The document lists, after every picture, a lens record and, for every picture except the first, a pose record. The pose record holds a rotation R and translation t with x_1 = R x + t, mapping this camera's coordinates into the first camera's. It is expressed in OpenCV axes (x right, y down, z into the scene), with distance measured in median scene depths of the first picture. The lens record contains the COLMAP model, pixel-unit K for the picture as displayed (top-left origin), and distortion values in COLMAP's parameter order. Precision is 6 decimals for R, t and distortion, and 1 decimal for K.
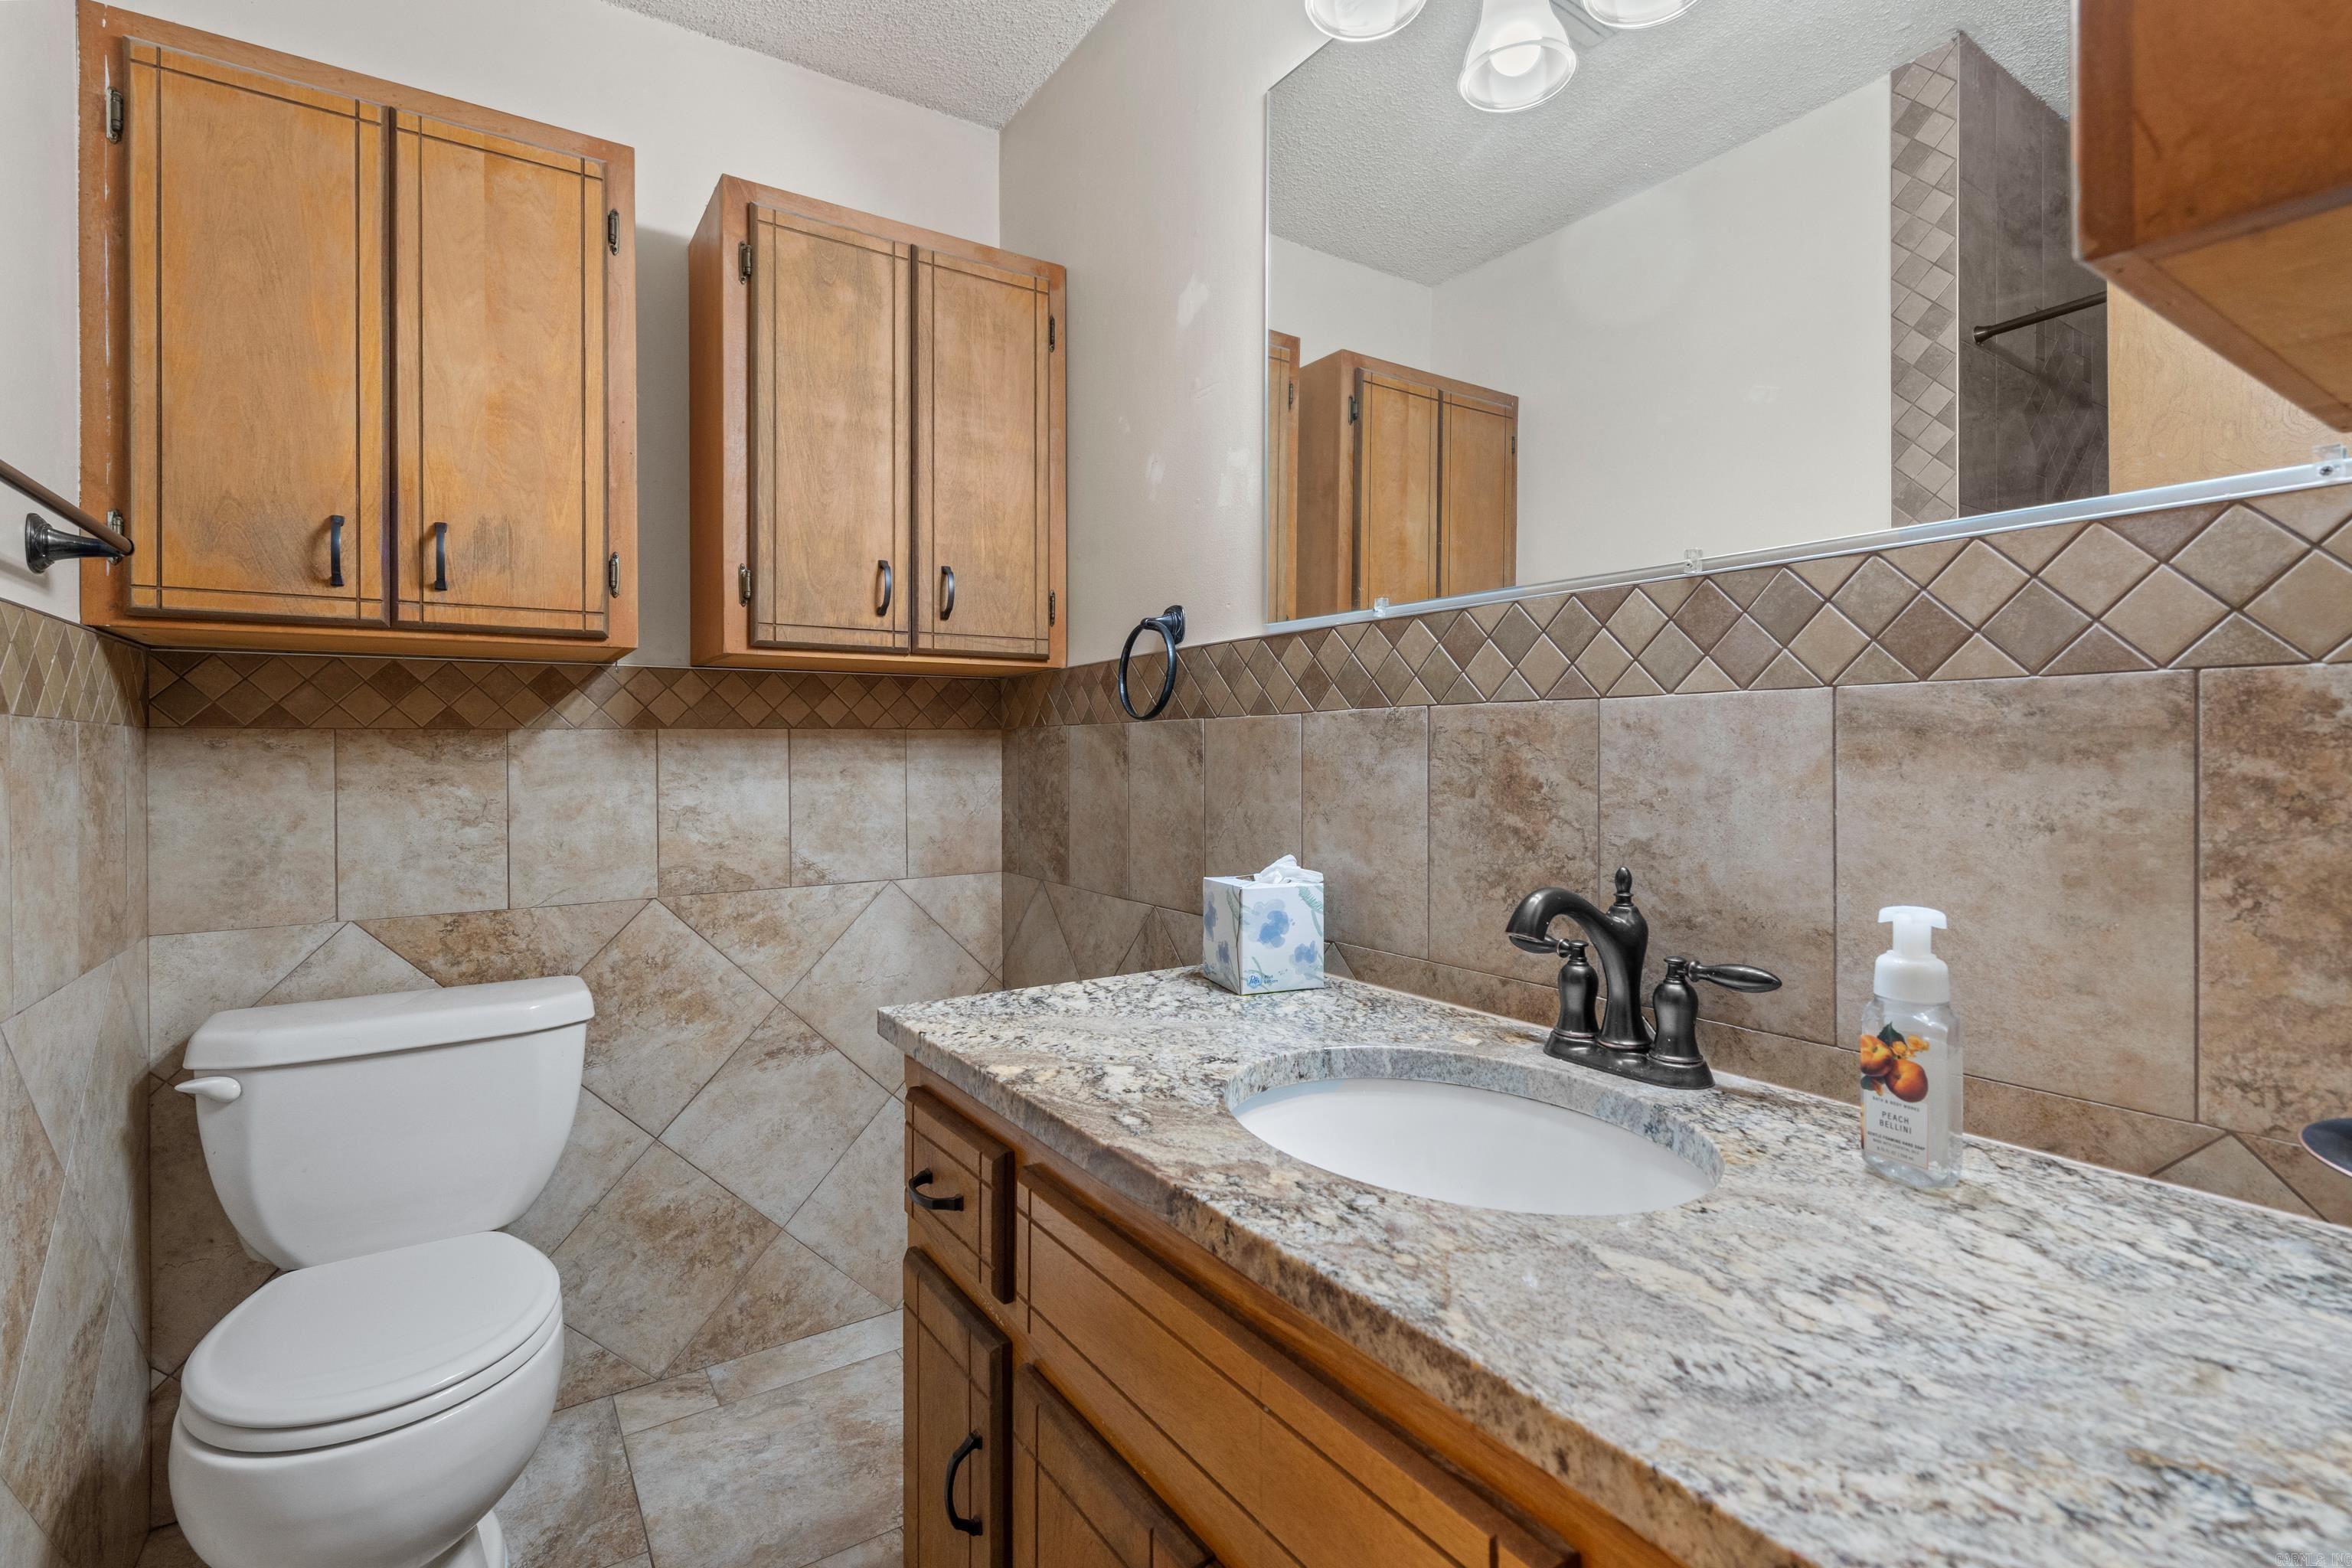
lens RADIAL K [[1080.4, 0, 1172.3], [0, 1080.4, 763.1], [0, 0, 1]] dist [-0.004795, 0.003050]
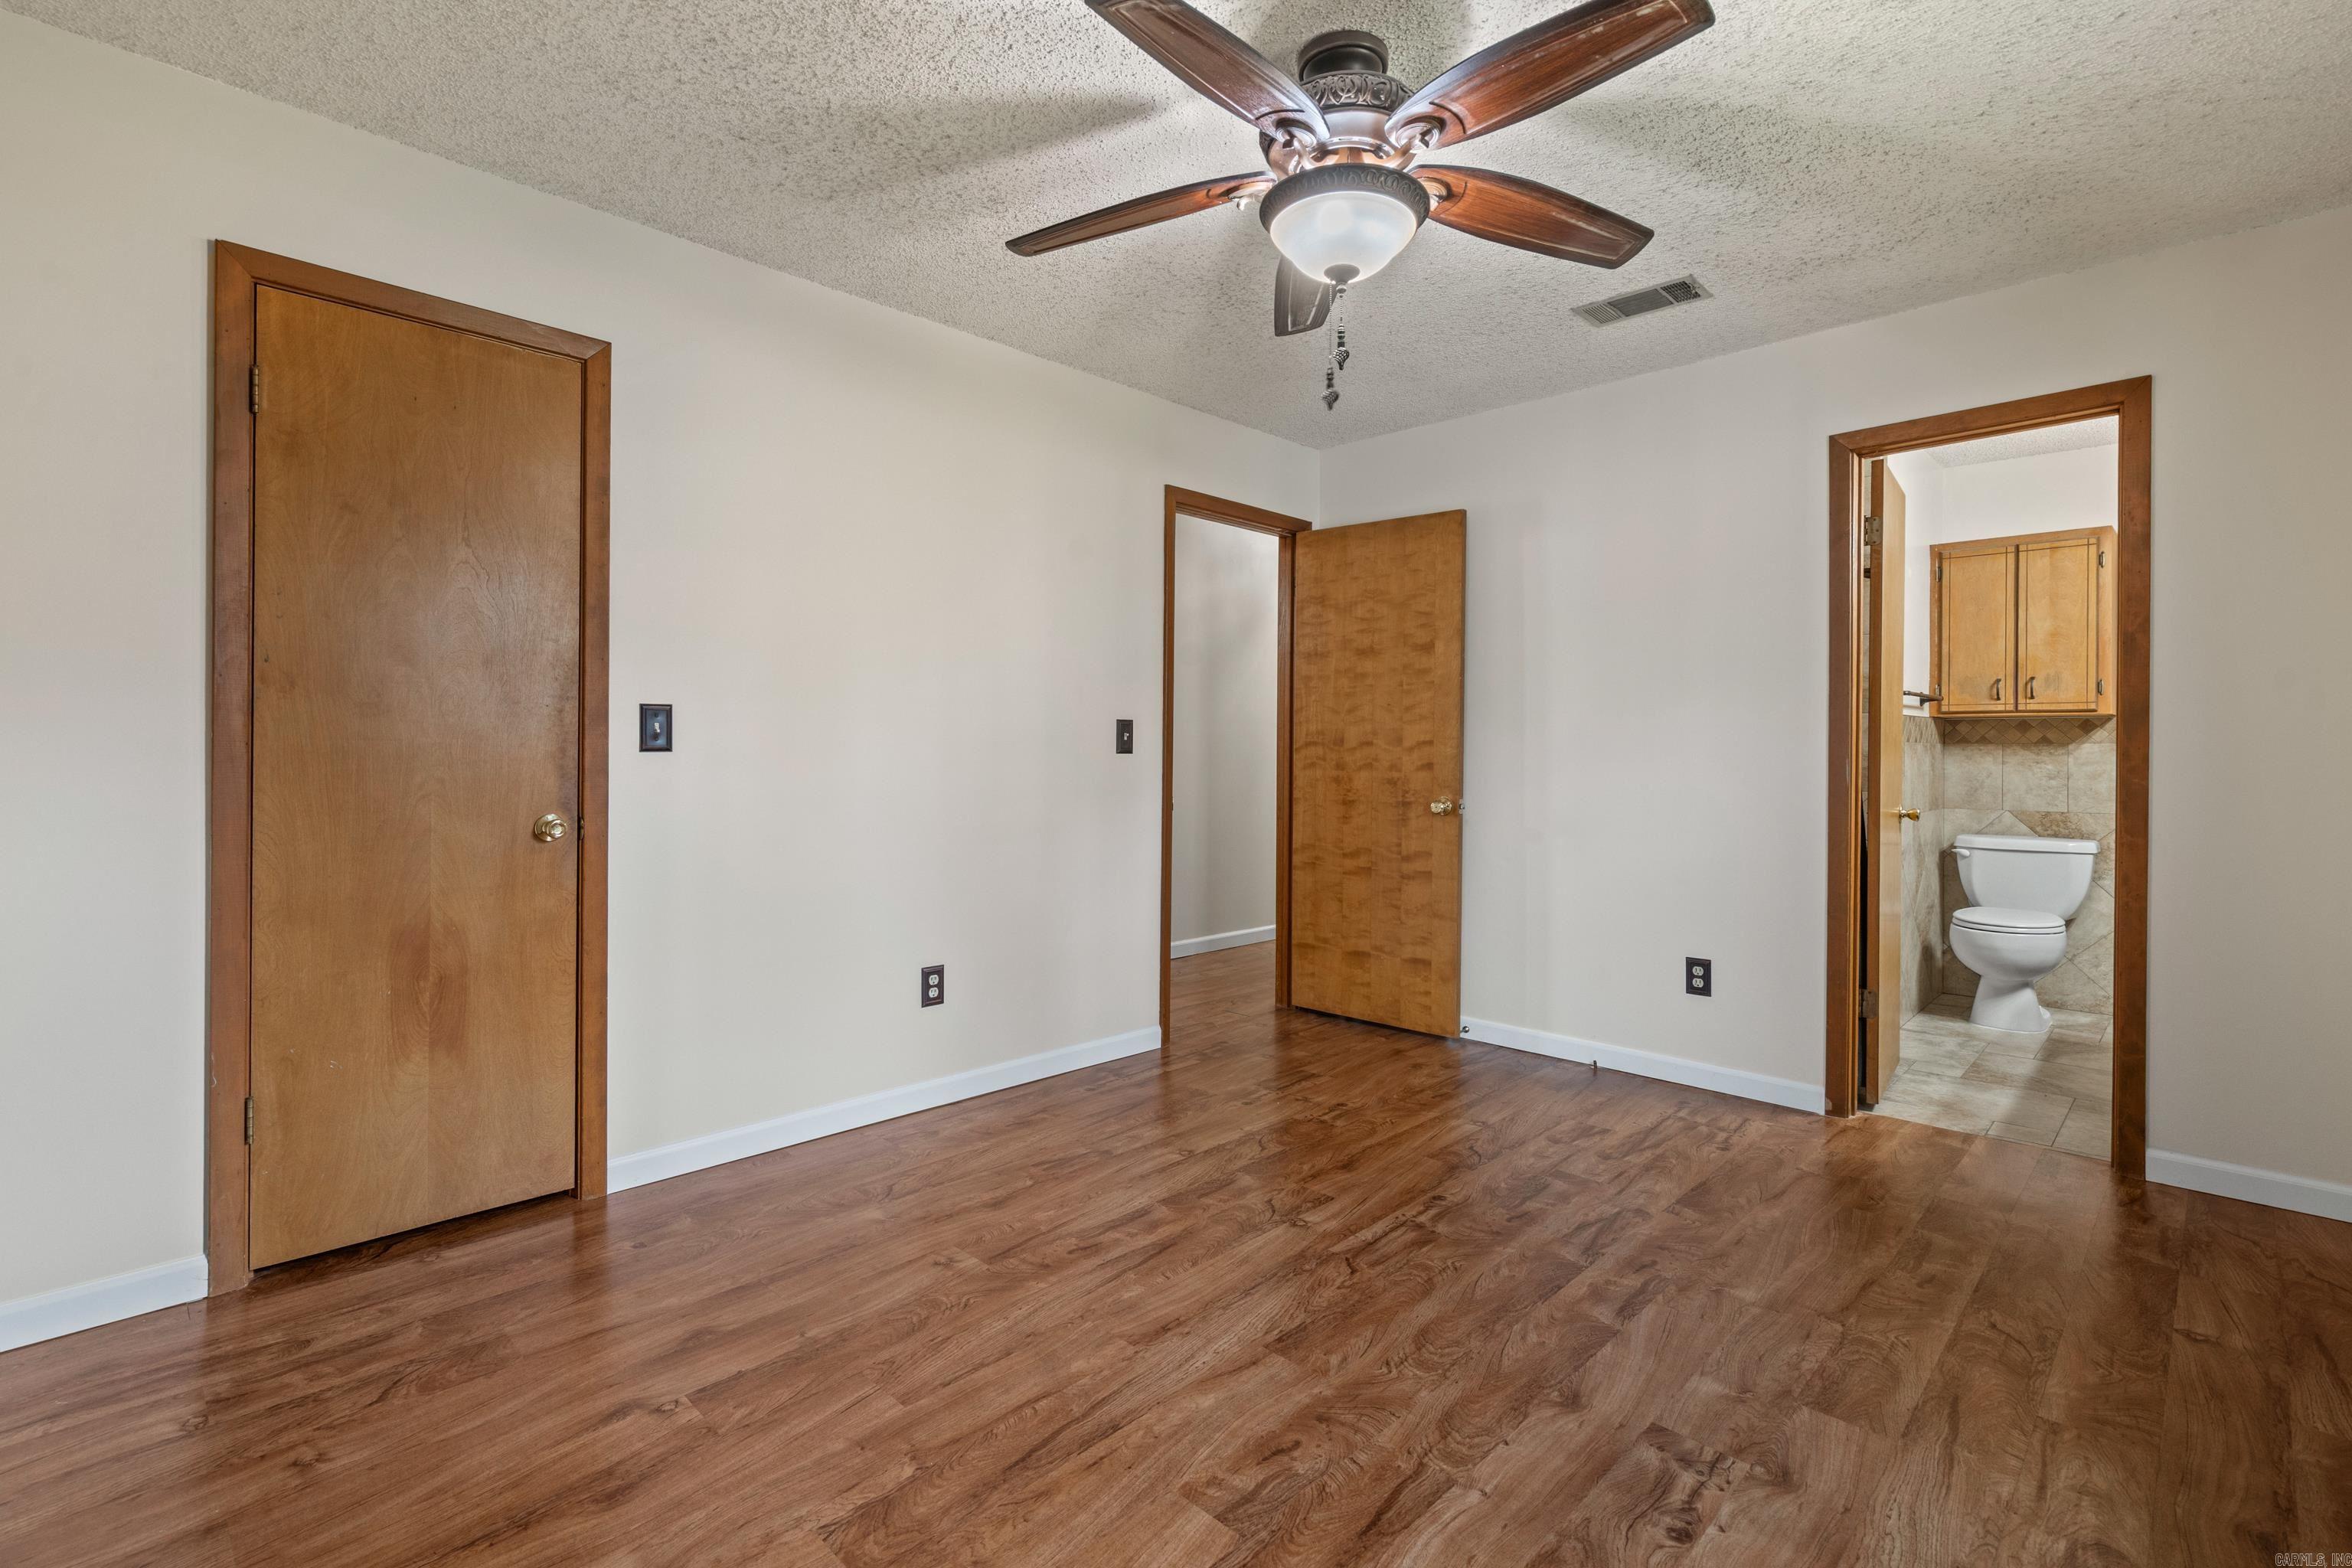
lens RADIAL K [[1080.4, 0, 1163.6], [0, 1080.4, 736.9], [0, 0, 1]] dist [-0.004795, 0.003050]
pose [[0.190443, -0.001860, -0.981697, 1.745543], [-0.012392, 0.999914, -0.004298, -0.009669], [0.981620, 0.012984, 0.190403, -1.879779]]
